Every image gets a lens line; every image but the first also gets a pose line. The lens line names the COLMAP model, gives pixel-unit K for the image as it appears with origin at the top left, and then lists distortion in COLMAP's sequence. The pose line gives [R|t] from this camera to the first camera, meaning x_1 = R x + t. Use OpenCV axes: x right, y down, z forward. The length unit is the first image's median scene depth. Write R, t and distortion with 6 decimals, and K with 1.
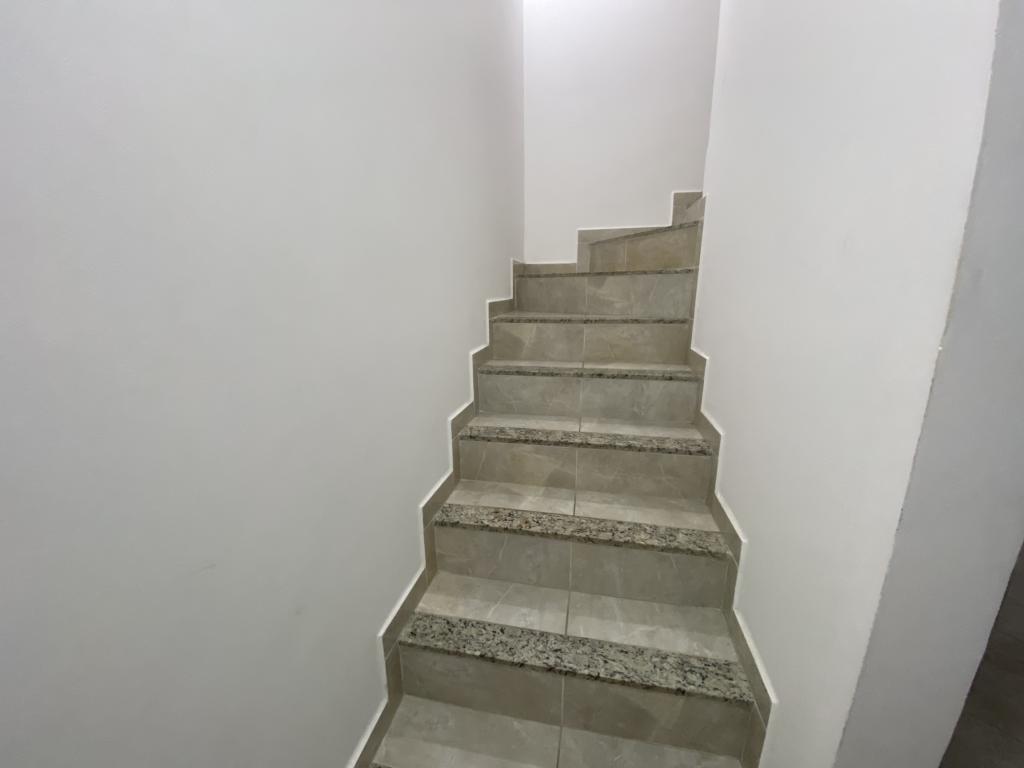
lens RADIAL K [[412.1, 0, 512.8], [0, 412.1, 384.1], [0, 0, 1]] dist [0.044448, -0.037701]
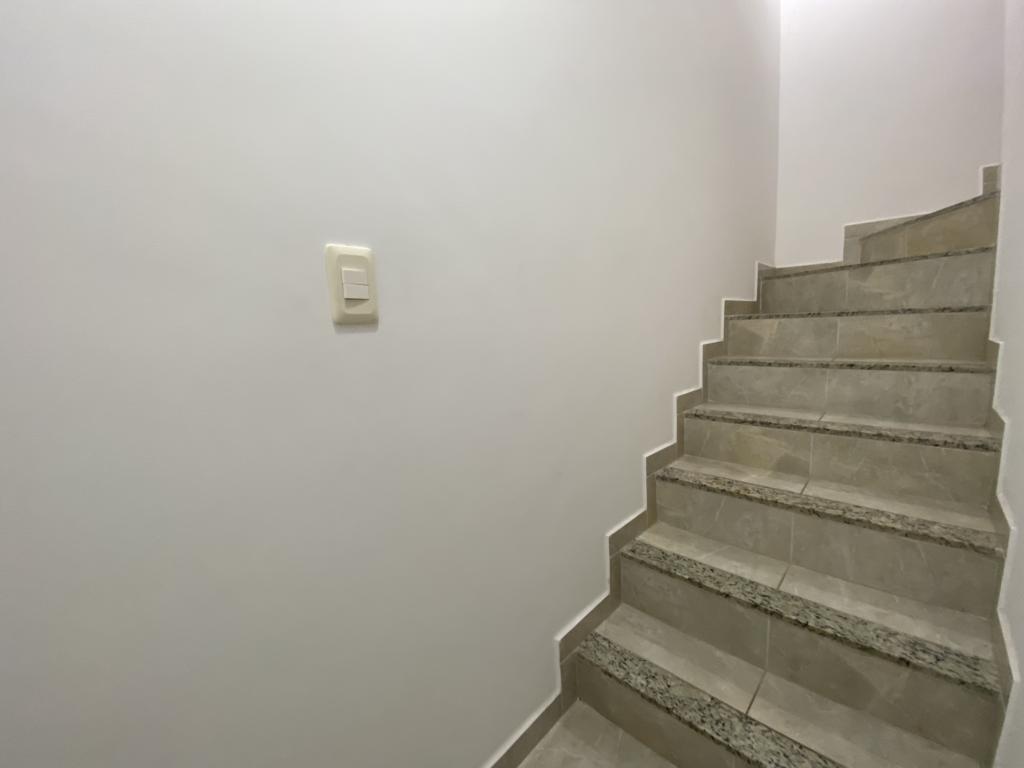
lens RADIAL K [[417.2, 0, 512.4], [0, 417.2, 380.5], [0, 0, 1]] dist [0.025075, -0.021866]
pose [[0.846348, 0.043576, -0.530844, 0.082636], [-0.087871, 0.994415, -0.058467, 0.161956], [0.525331, 0.096129, 0.845450, -0.246805]]
